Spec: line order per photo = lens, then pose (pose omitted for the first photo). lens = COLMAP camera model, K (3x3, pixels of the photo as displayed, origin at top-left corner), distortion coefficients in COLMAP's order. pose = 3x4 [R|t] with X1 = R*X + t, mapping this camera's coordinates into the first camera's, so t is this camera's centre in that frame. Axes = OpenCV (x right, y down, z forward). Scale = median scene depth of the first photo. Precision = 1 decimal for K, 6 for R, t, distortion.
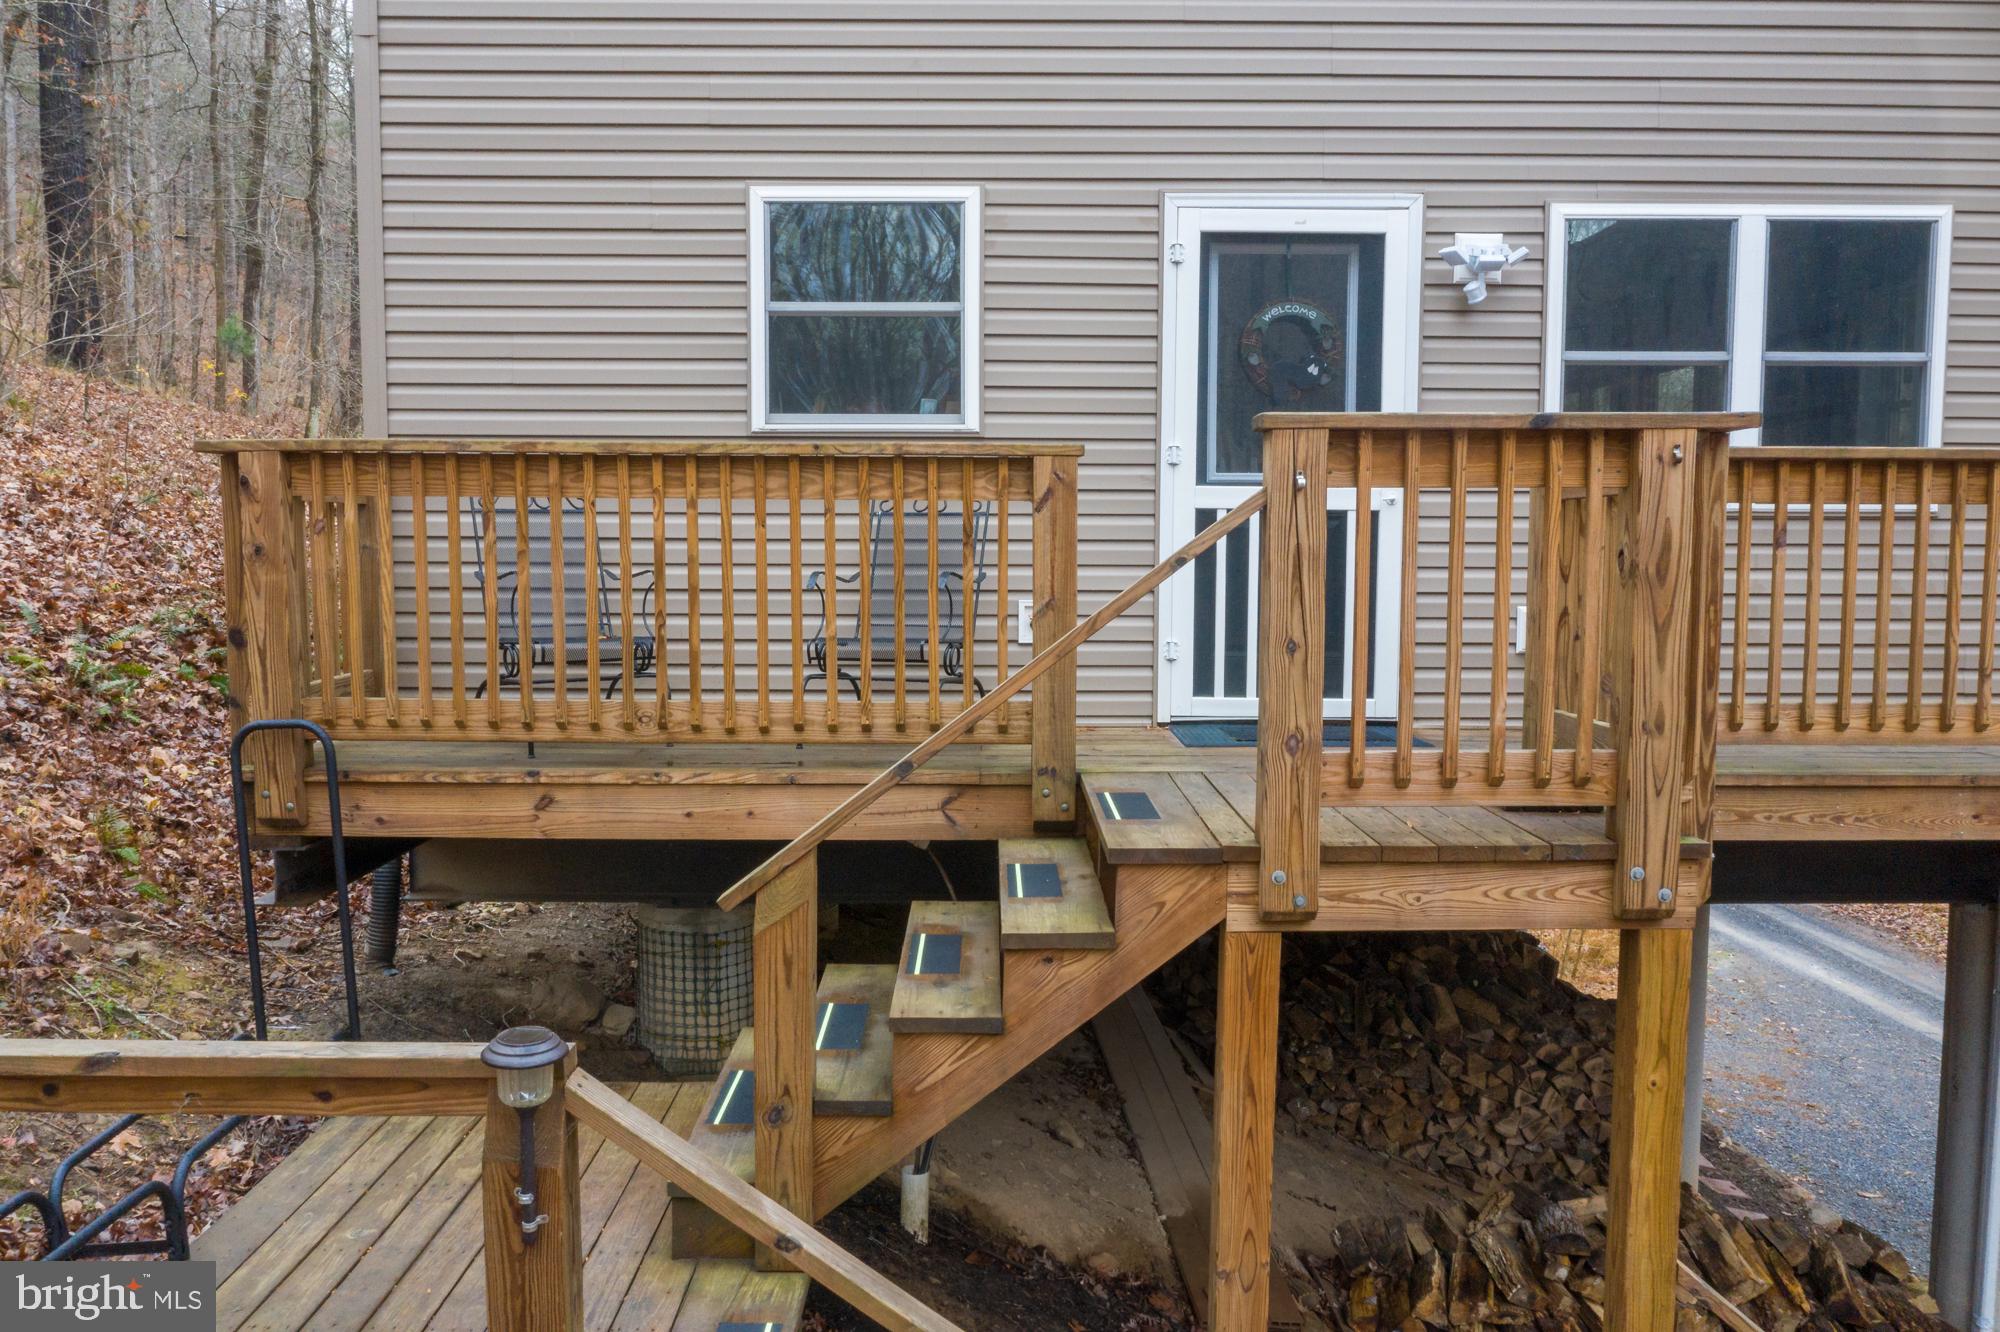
lens RADIAL K [[1581.7, 0, 1007.3], [0, 1581.7, 654.4], [0, 0, 1]] dist [-0.006224, -0.001906]
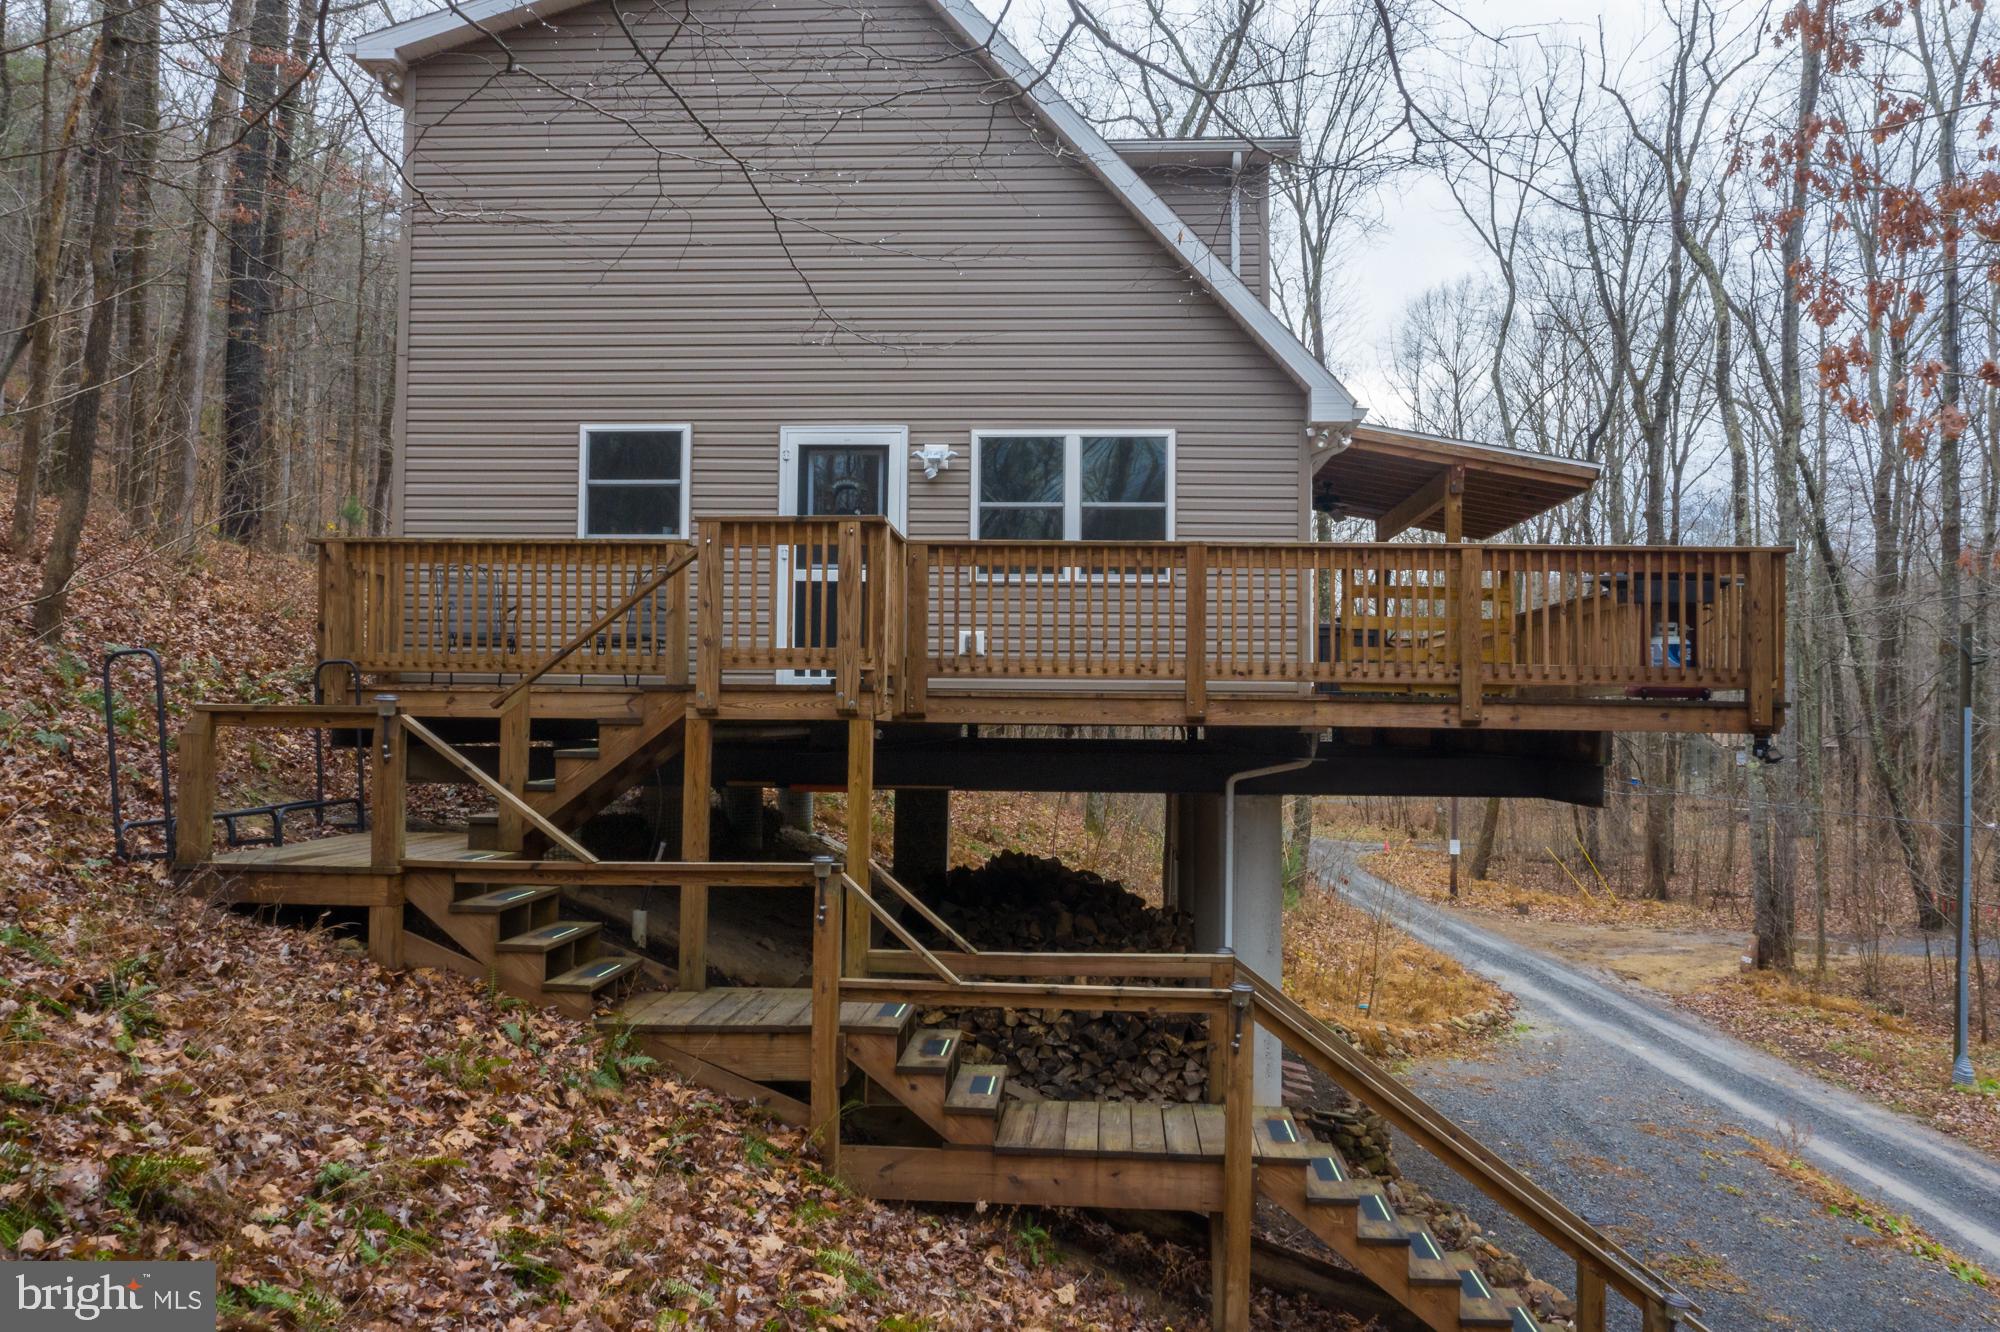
lens RADIAL K [[1584.4, 0, 1004.6], [0, 1584.4, 665.7], [0, 0, 1]] dist [-0.014322, -0.002487]
pose [[0.997475, 0.004280, -0.070892, 0.528580], [-0.012162, 0.993731, -0.111132, 0.233641], [0.069972, 0.111713, 0.991274, -0.950386]]
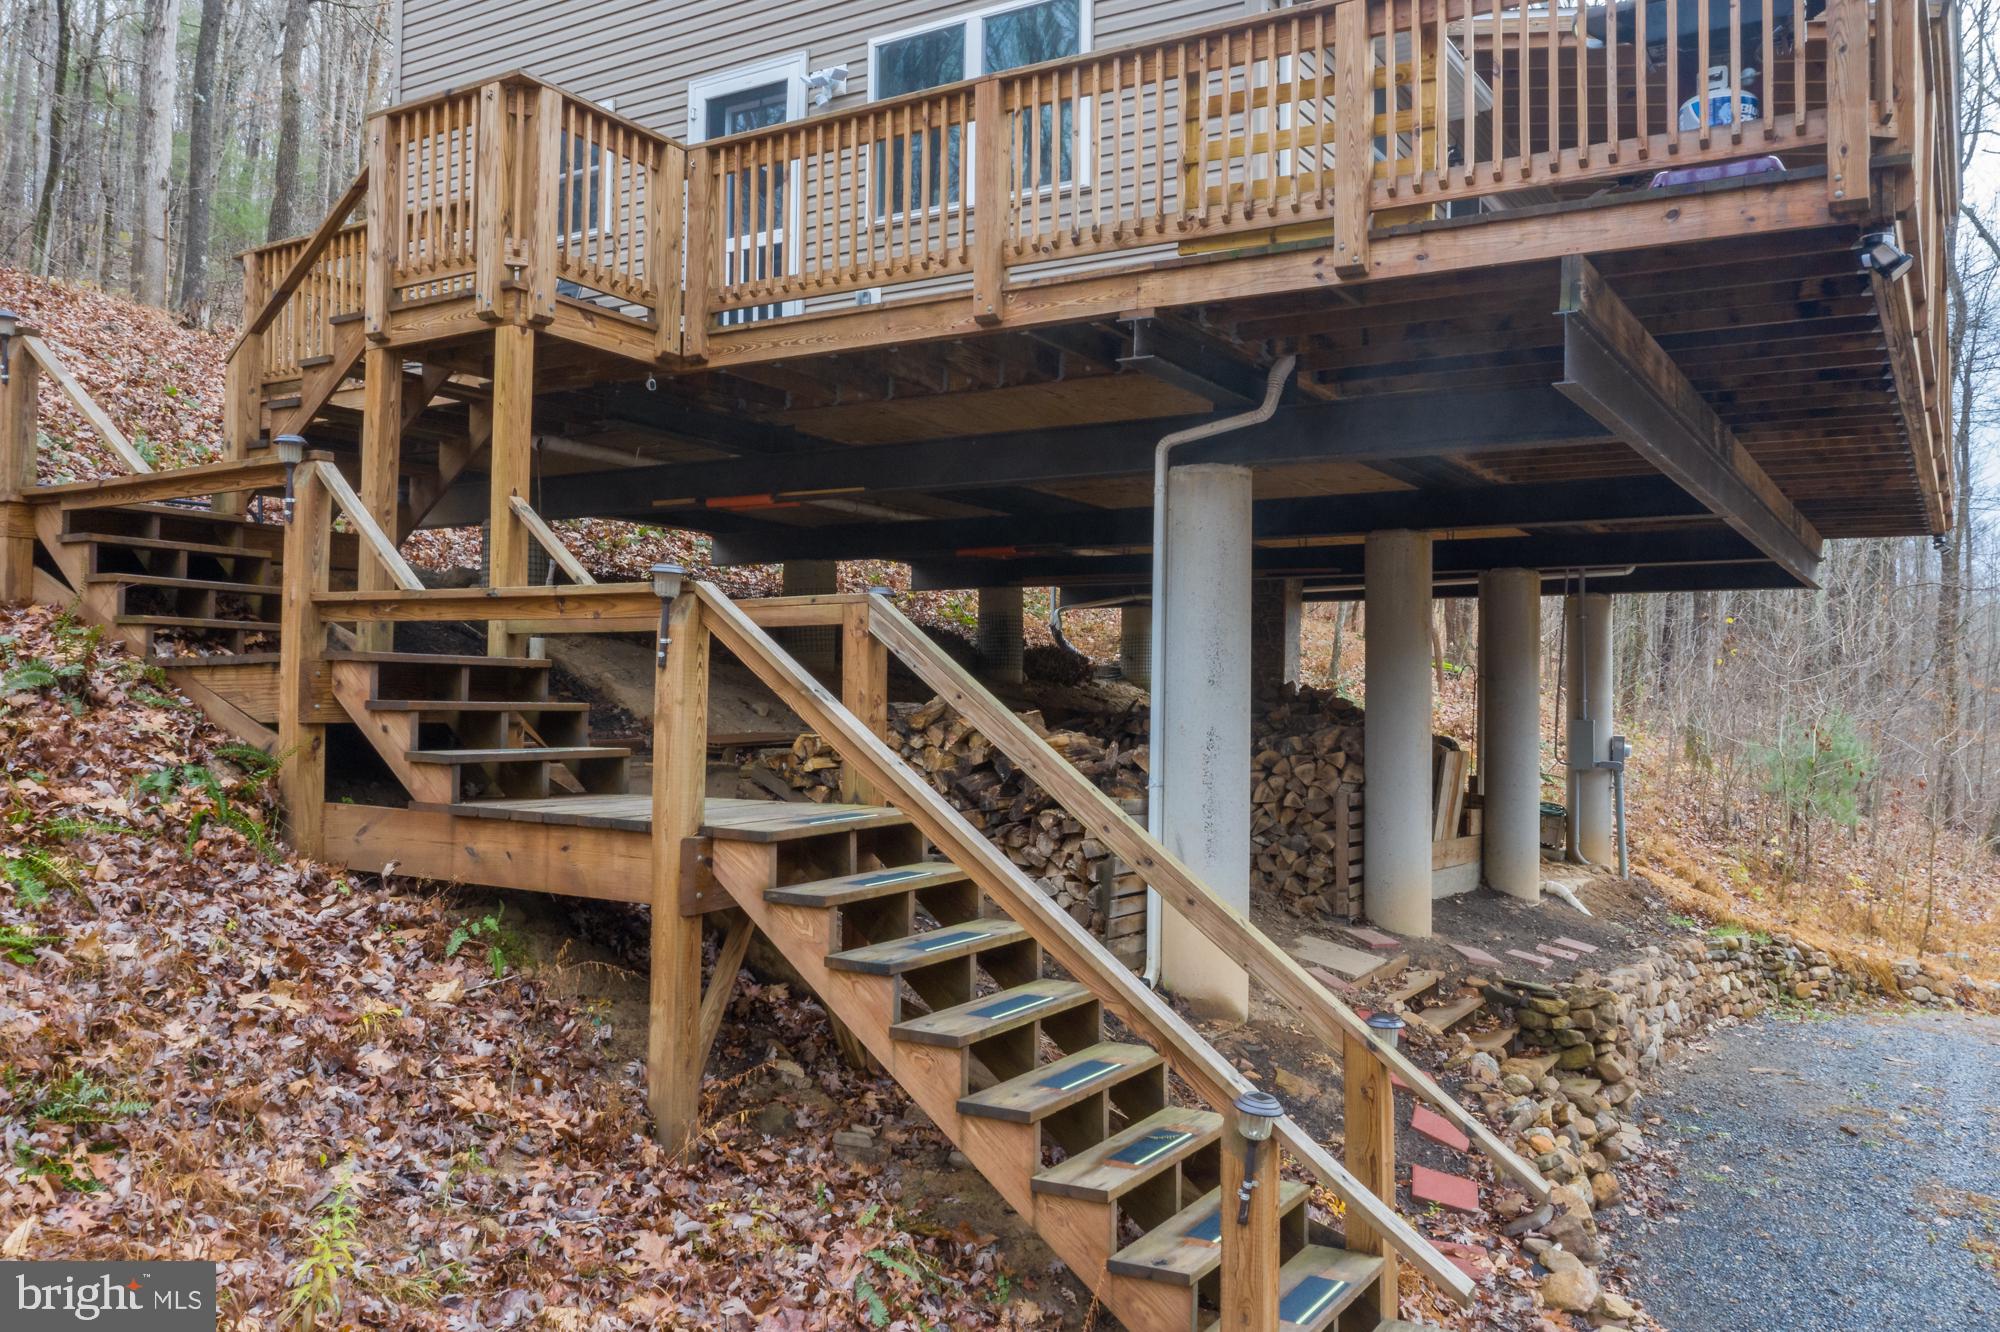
lens RADIAL K [[1584.4, 0, 1004.6], [0, 1584.4, 665.7], [0, 0, 1]] dist [-0.014322, -0.002487]
pose [[0.846041, -0.006809, -0.533074, 1.310618], [-0.051078, 0.994283, -0.093767, 0.491359], [0.530665, 0.106559, 0.840857, -0.208017]]
